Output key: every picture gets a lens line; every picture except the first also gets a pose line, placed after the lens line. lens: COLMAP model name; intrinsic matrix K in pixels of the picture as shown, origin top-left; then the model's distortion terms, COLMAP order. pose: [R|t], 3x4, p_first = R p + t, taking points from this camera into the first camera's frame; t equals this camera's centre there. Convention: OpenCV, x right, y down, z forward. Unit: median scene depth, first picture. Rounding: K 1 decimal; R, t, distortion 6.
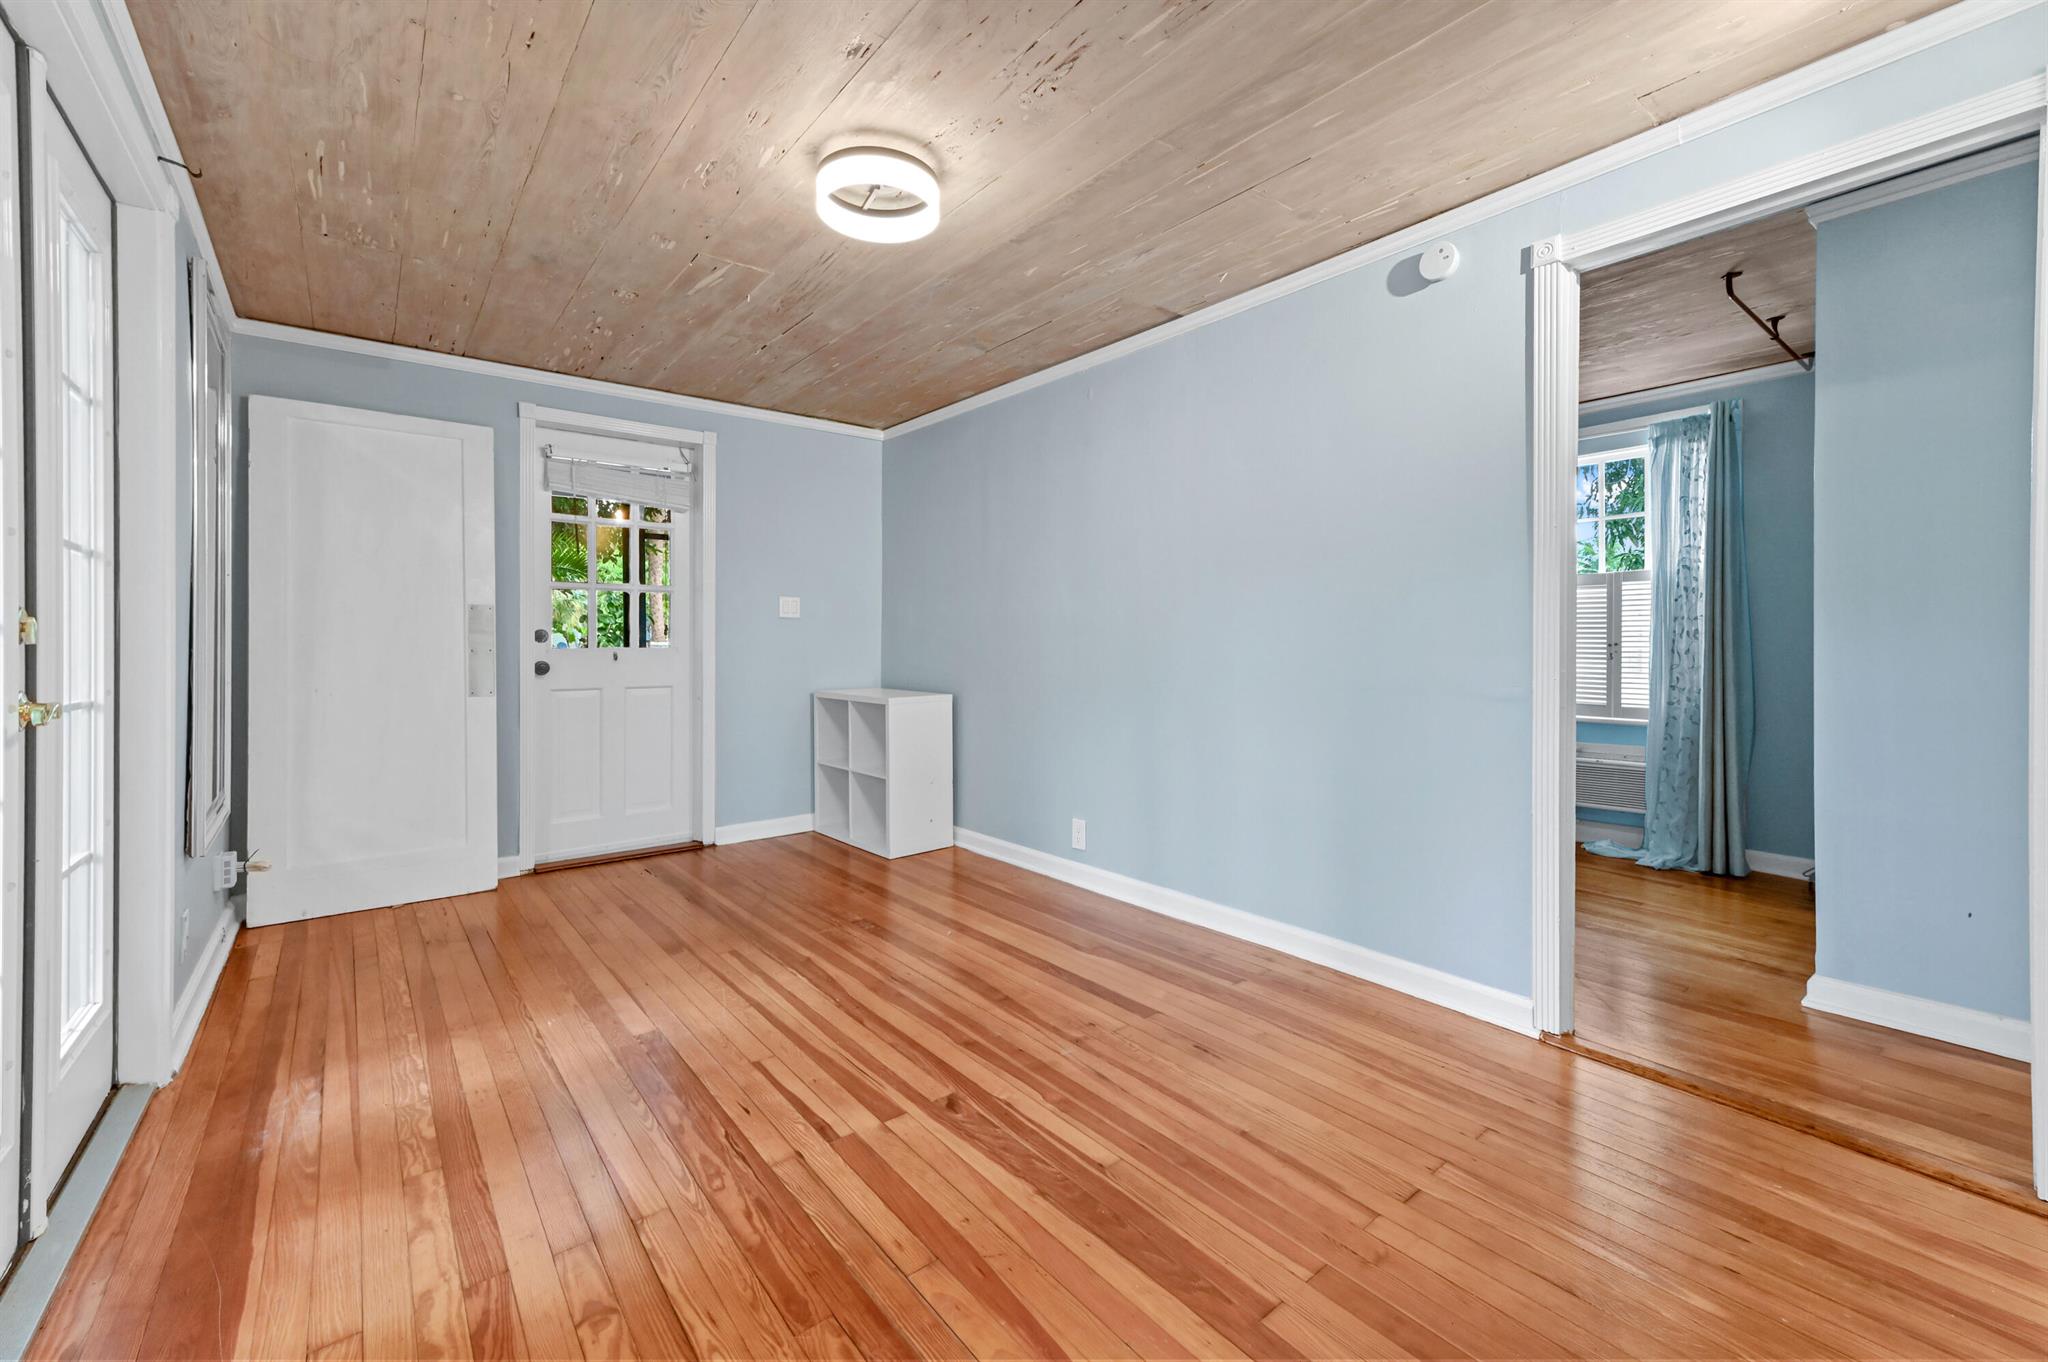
lens RADIAL K [[831.3, 0, 1031.6], [0, 831.3, 644.6], [0, 0, 1]] dist [0.014865, -0.000136]
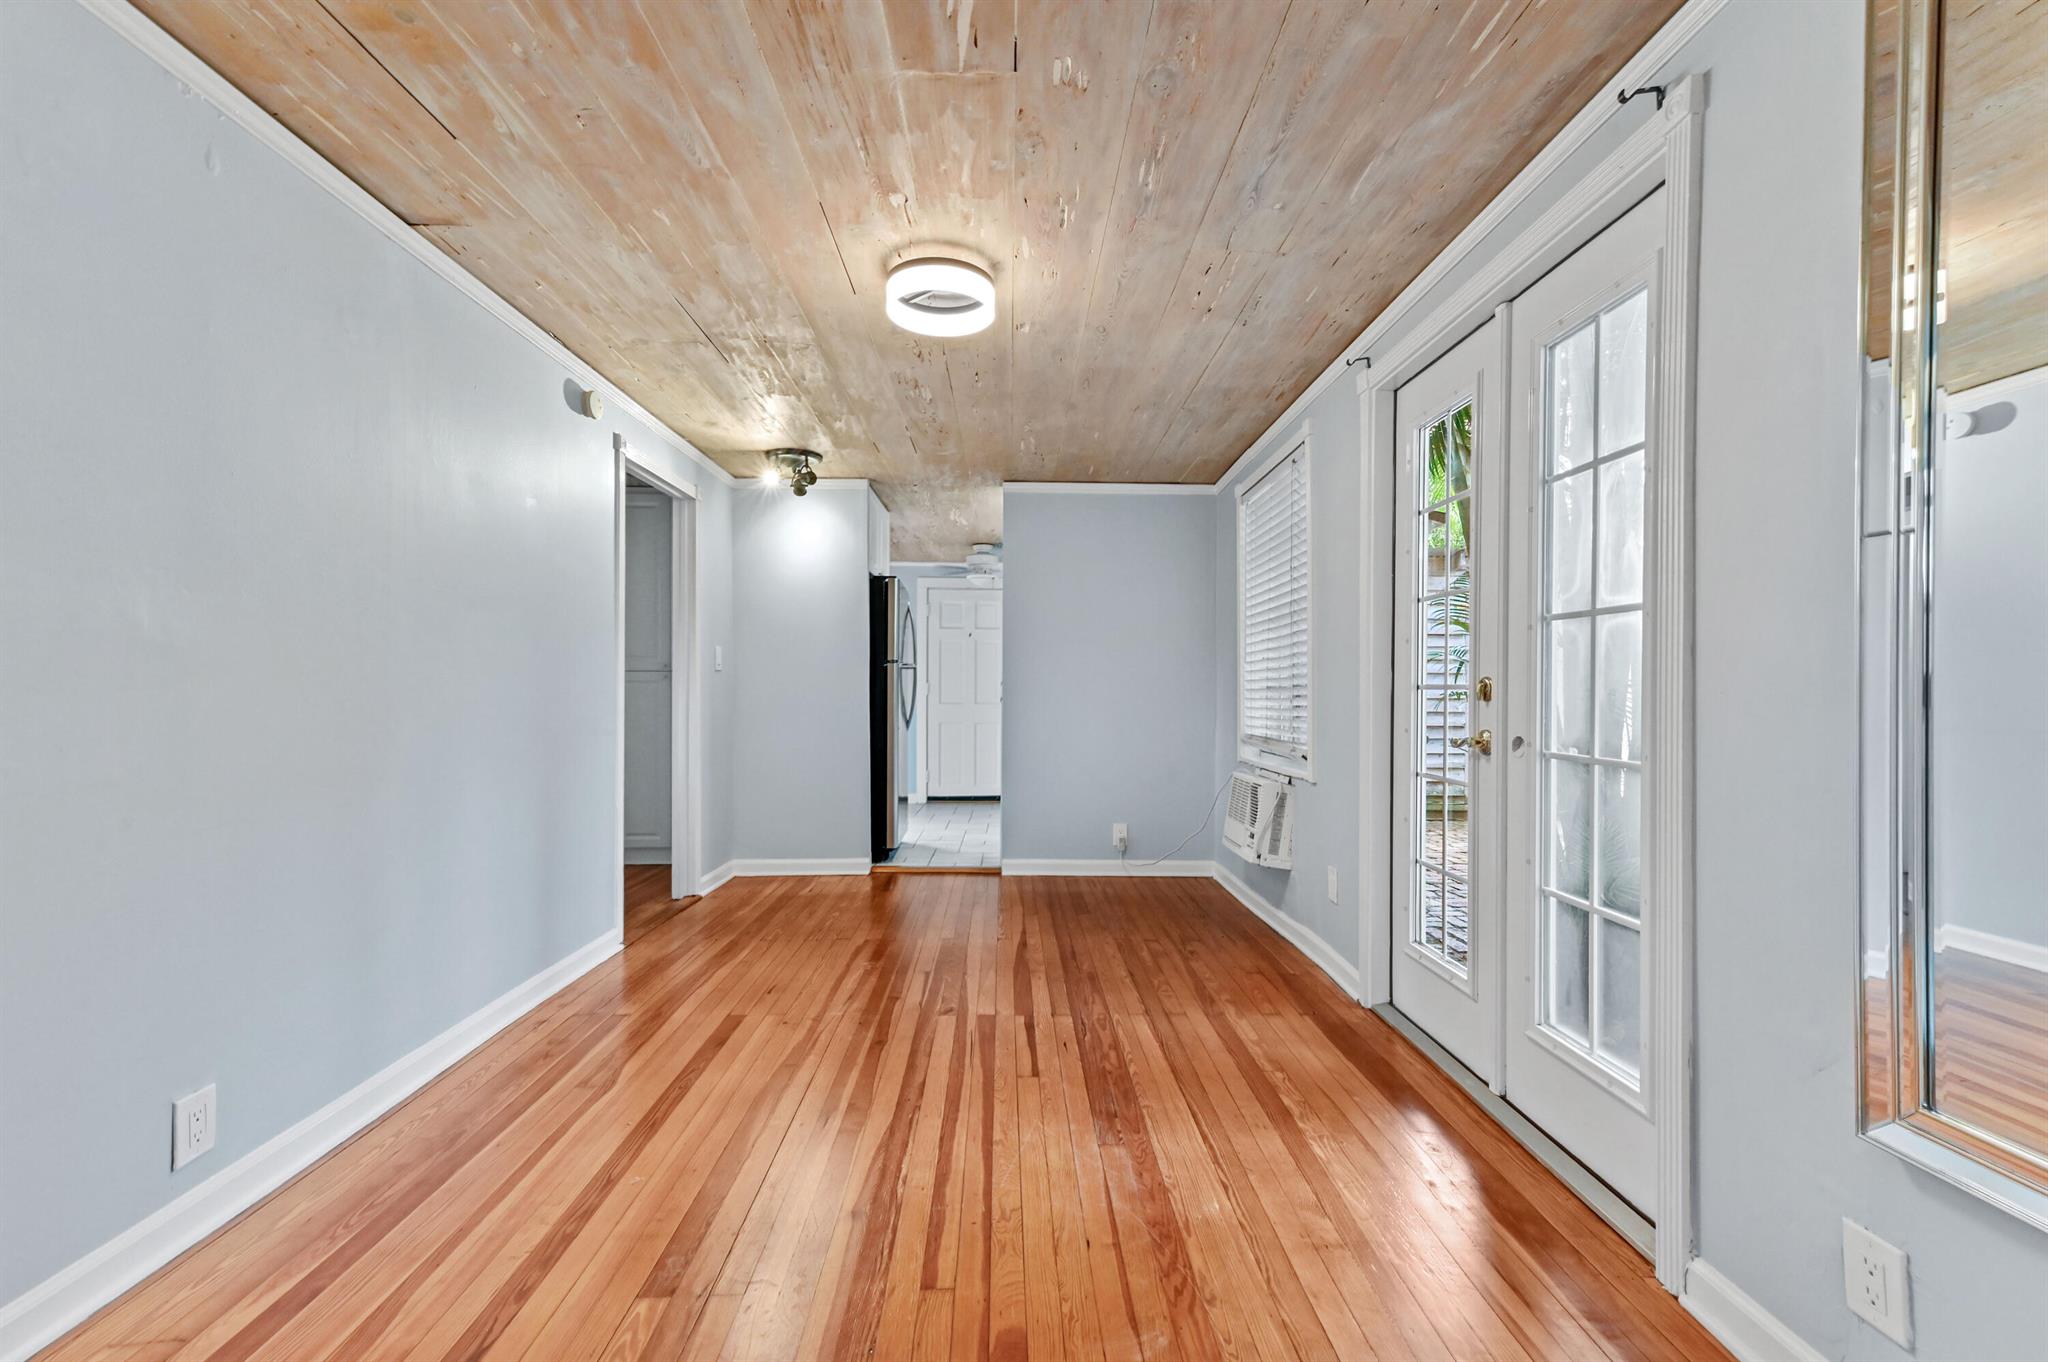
lens RADIAL K [[839.5, 0, 1024.8], [0, 839.5, 692.6], [0, 0, 1]] dist [0.017761, -0.000115]
pose [[-0.790857, -0.003576, 0.611990, -0.907983], [-0.002087, 0.999993, 0.003146, -0.010397], [-0.611997, 0.001211, -0.790859, 1.716594]]
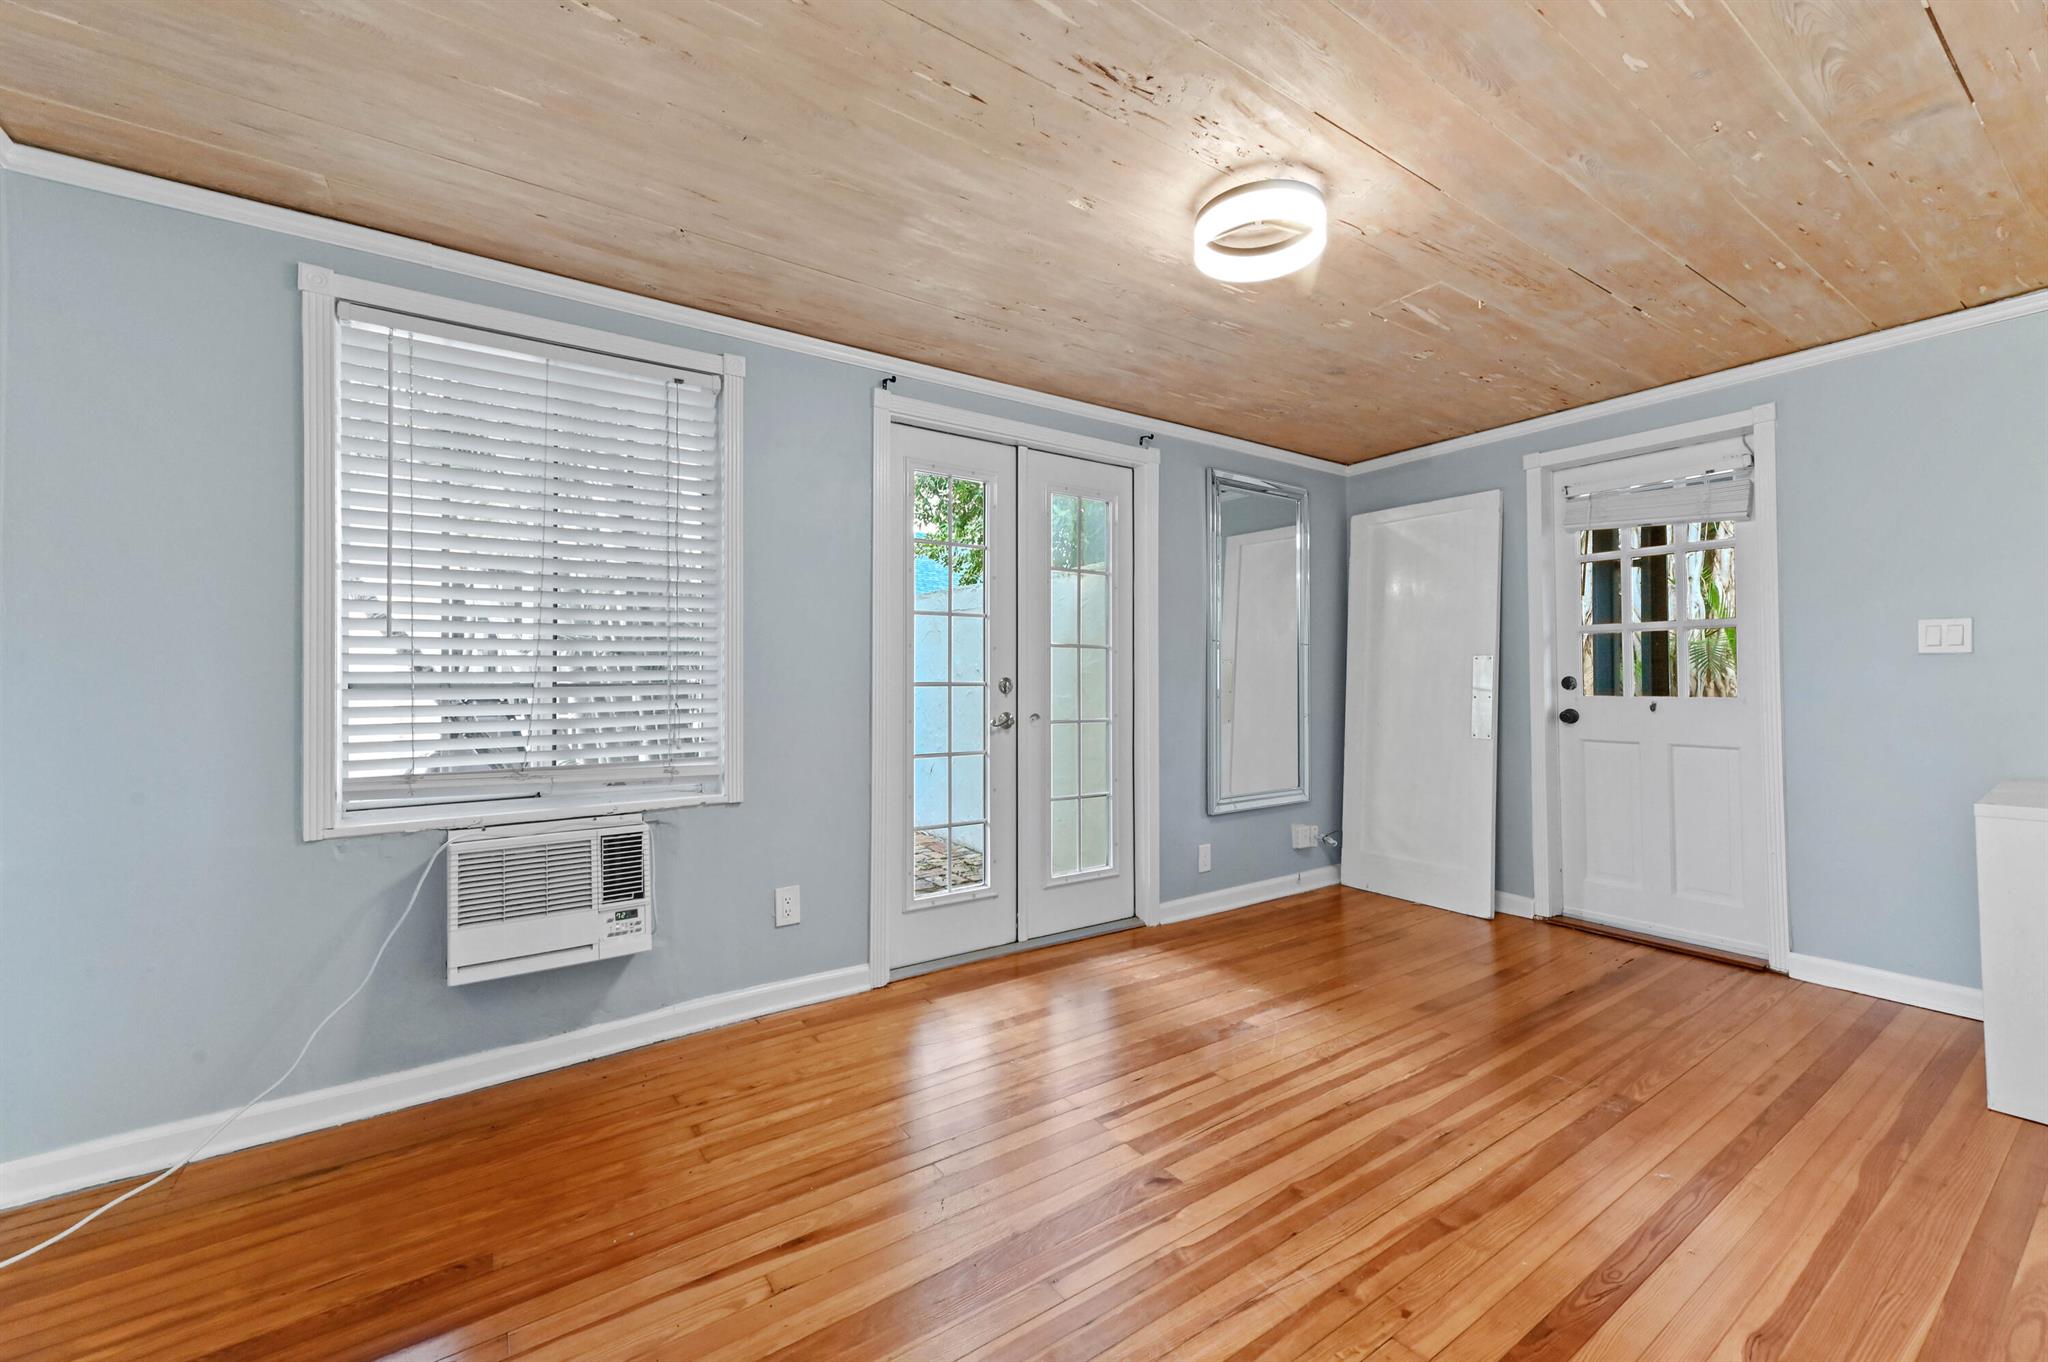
lens RADIAL K [[824.6, 0, 1026.2], [0, 824.6, 674.0], [0, 0, 1]] dist [0.015355, -0.000032]
pose [[-0.072392, -0.004035, -0.997368, 0.724894], [0.000428, 0.999992, -0.004077, -0.029225], [0.997376, -0.000722, -0.072390, 0.753153]]
